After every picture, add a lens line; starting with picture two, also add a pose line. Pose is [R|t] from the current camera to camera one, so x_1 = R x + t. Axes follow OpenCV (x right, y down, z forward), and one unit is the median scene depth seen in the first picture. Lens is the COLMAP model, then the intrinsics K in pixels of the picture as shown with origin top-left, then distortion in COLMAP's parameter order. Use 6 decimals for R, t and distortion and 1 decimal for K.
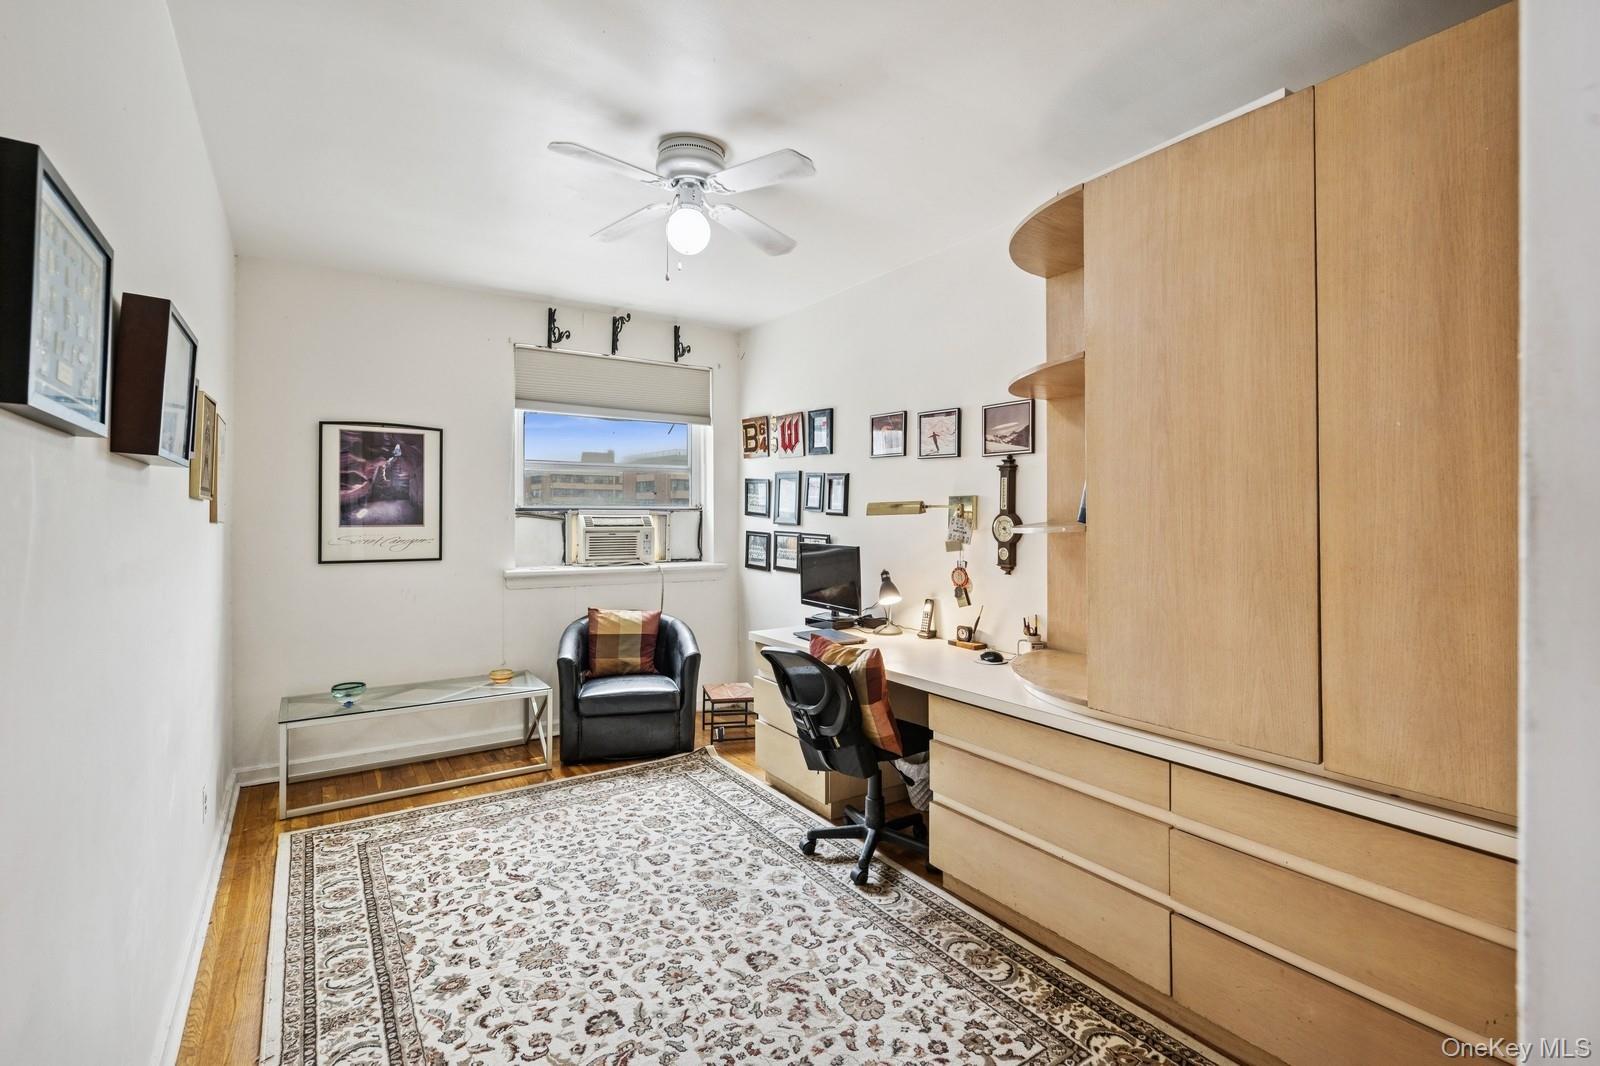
lens RADIAL K [[722.7, 0, 781.5], [0, 722.7, 501.7], [0, 0, 1]] dist [-0.001275, 0.000685]
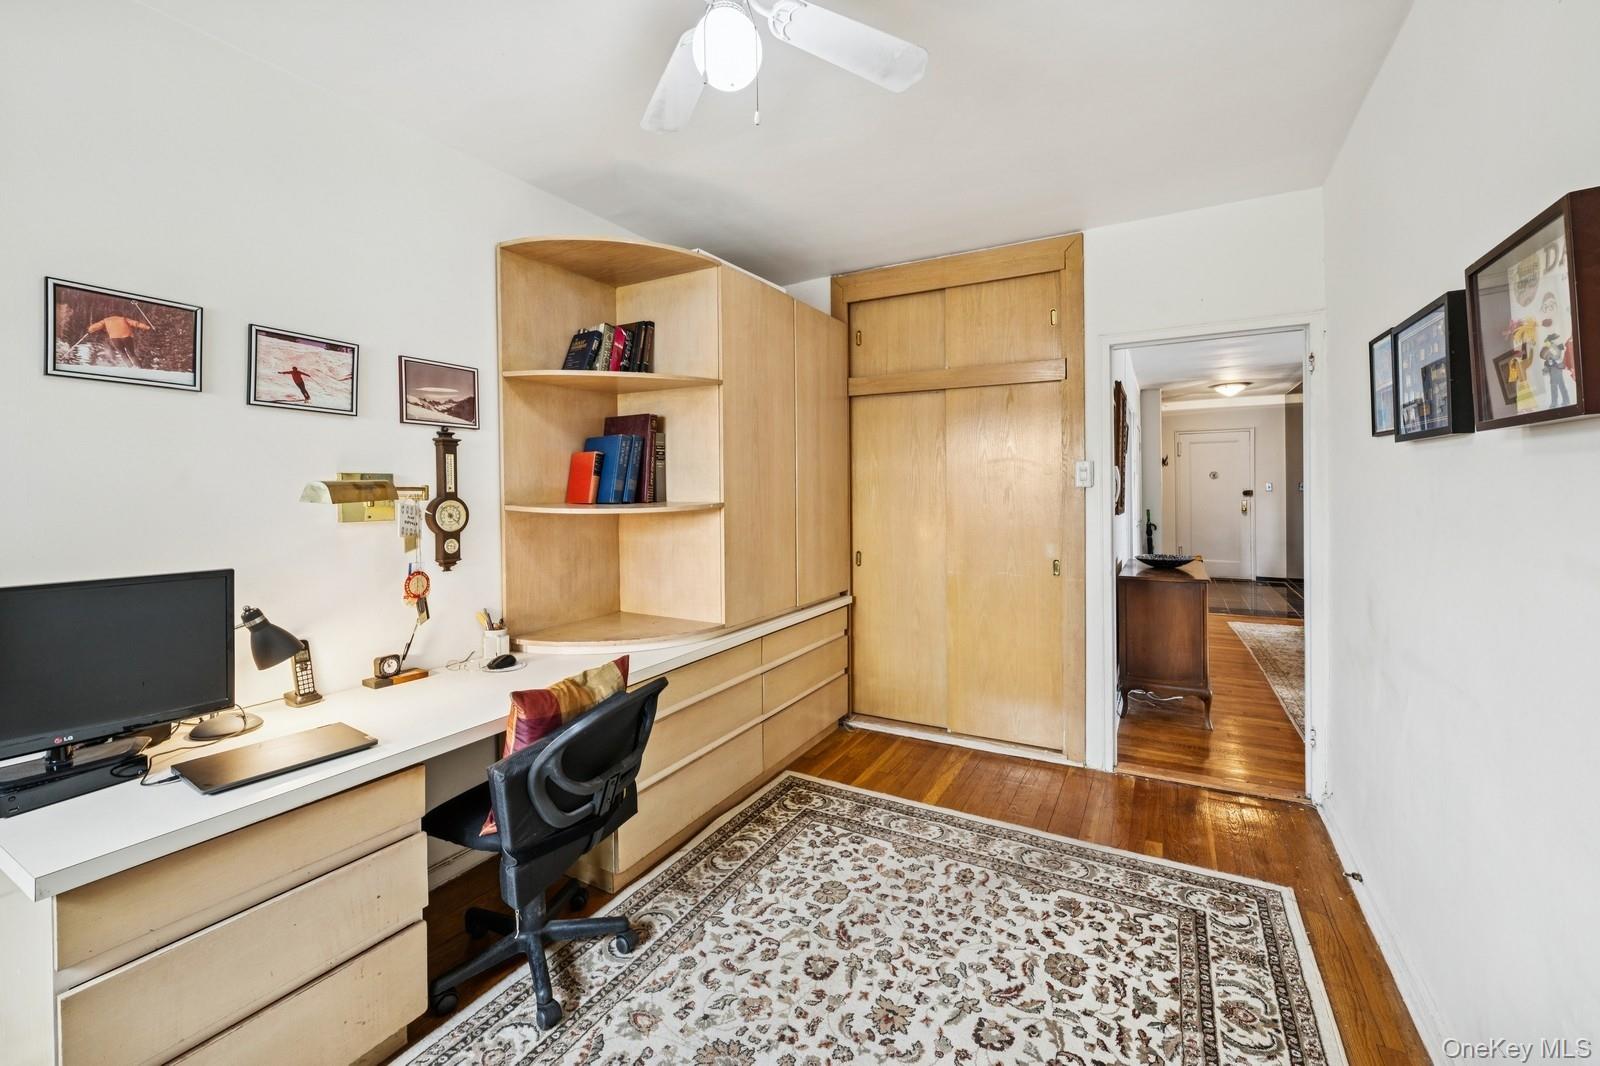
lens RADIAL K [[639.3, 0, 820.8], [0, 639.3, 486.4], [0, 0, 1]] dist [-0.003817, 0.000726]
pose [[-0.469265, 0.008609, 0.883015, -0.813622], [-0.003413, 0.999927, -0.011563, 0.016461], [-0.883051, -0.008440, -0.469202, 1.472317]]
